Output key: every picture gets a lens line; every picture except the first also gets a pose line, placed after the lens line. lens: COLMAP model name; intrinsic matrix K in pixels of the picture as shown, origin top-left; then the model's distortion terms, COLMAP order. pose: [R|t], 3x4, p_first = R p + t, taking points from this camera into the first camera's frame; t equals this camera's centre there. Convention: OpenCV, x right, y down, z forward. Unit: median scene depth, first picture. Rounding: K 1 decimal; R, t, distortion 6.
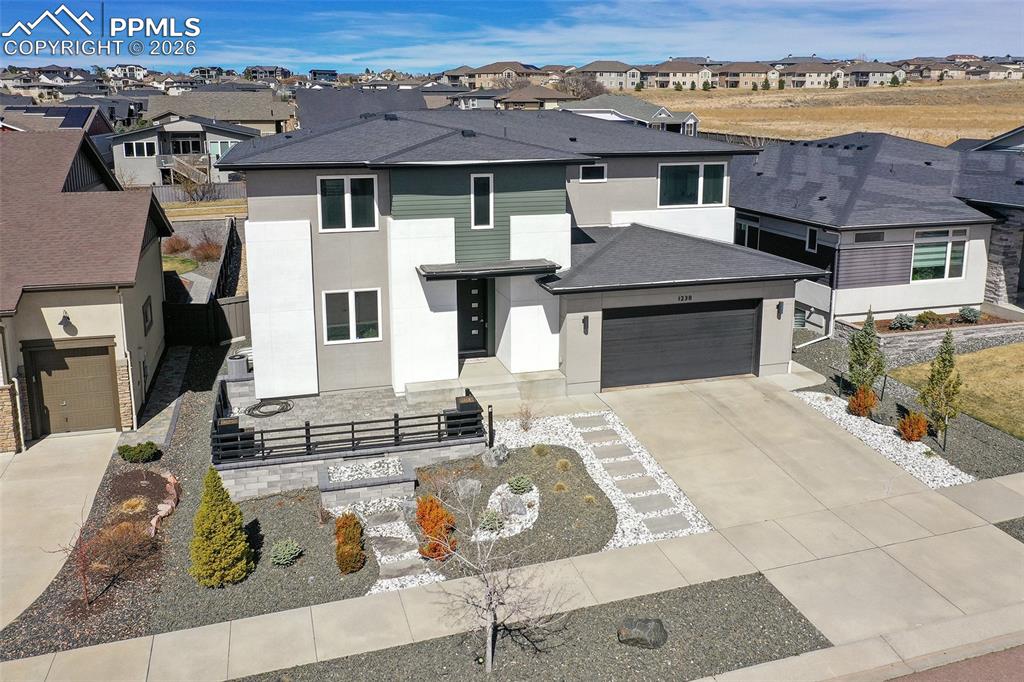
lens RADIAL K [[756.1, 0, 512.0], [0, 756.1, 341.0], [0, 0, 1]] dist [-0.004992, 0.000431]
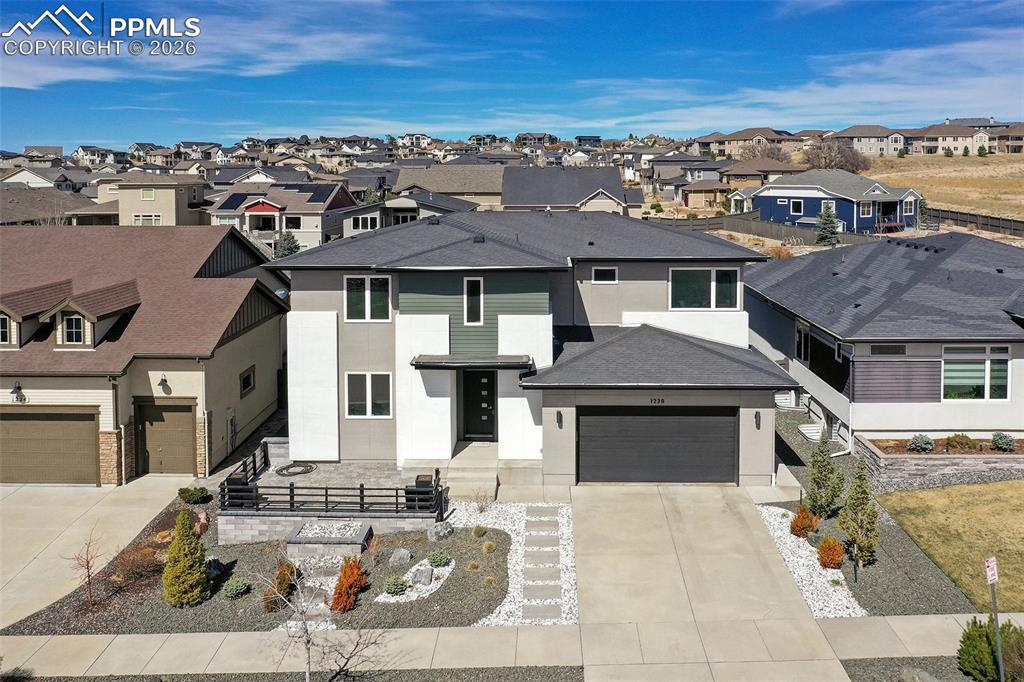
lens RADIAL K [[805.2, 0, 512.0], [0, 805.2, 341.0], [0, 0, 1]] dist [-0.005276, -0.002350]
pose [[0.951938, 0.050546, -0.302090, 0.361384], [-0.079215, 0.993362, -0.083409, -0.030577], [0.295869, 0.103330, 0.949623, -0.100940]]
